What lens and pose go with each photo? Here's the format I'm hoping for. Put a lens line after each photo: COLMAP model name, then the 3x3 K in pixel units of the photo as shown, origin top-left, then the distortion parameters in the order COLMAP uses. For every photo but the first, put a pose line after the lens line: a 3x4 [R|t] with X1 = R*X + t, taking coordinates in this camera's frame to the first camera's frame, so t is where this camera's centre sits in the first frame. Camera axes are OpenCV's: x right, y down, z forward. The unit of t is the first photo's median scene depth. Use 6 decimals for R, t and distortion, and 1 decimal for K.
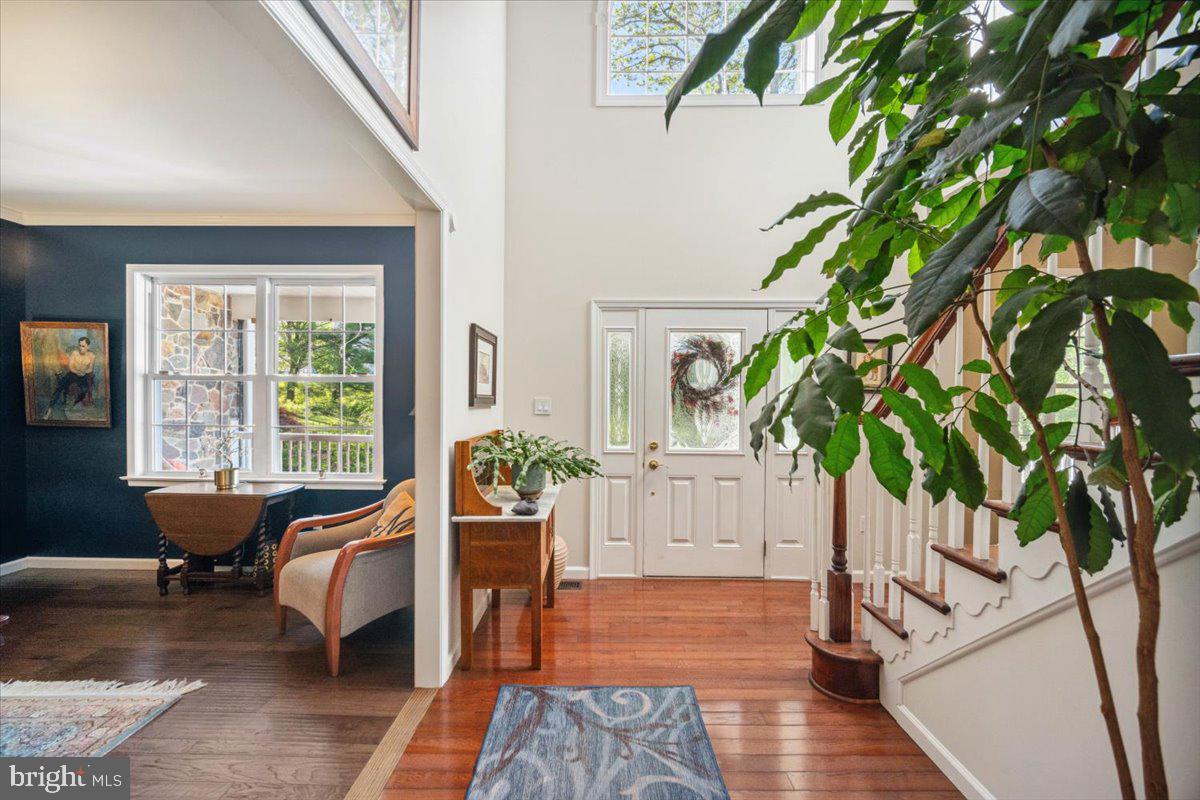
lens RADIAL K [[476.3, 0, 597.1], [0, 476.3, 404.6], [0, 0, 1]] dist [-0.000348, -0.000056]
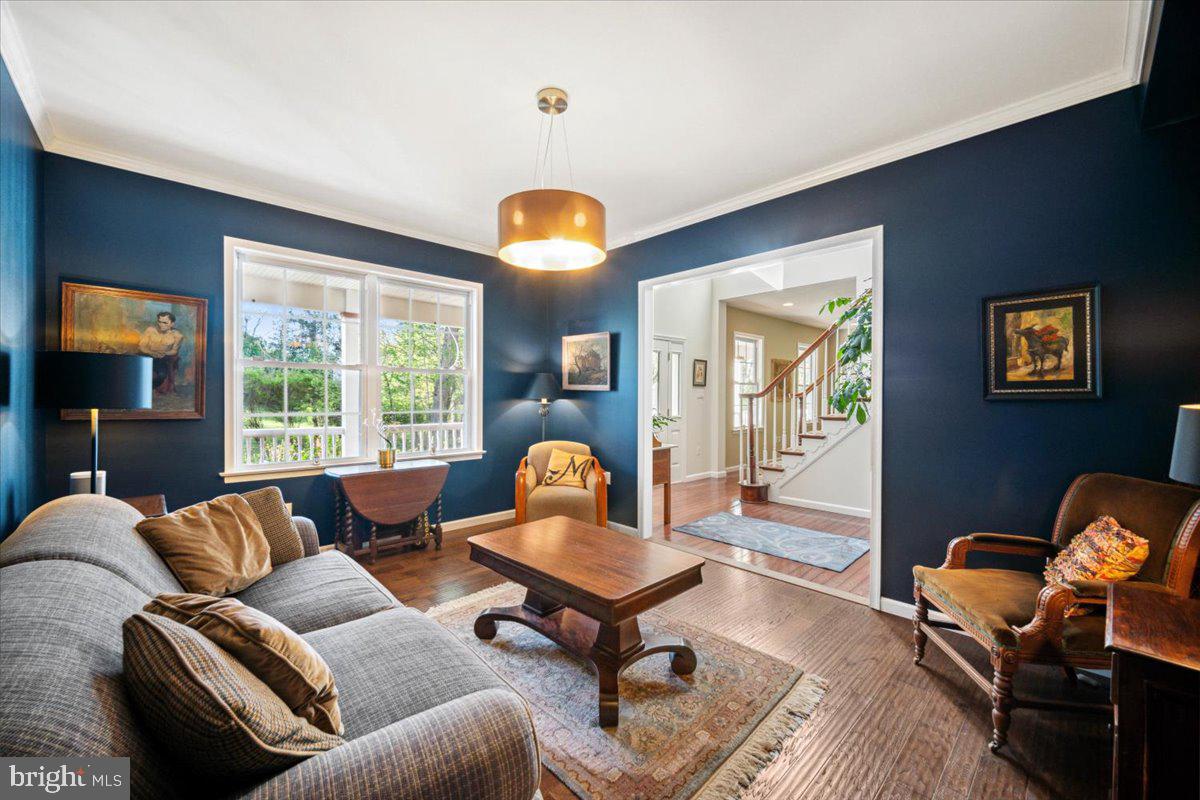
lens RADIAL K [[476.3, 0, 597.1], [0, 476.3, 404.6], [0, 0, 1]] dist [-0.000348, -0.000056]
pose [[0.714479, -0.019075, 0.699397, -1.125182], [0.016131, 0.999812, 0.010789, 0.025158], [-0.699471, 0.003573, 0.714652, -0.134638]]
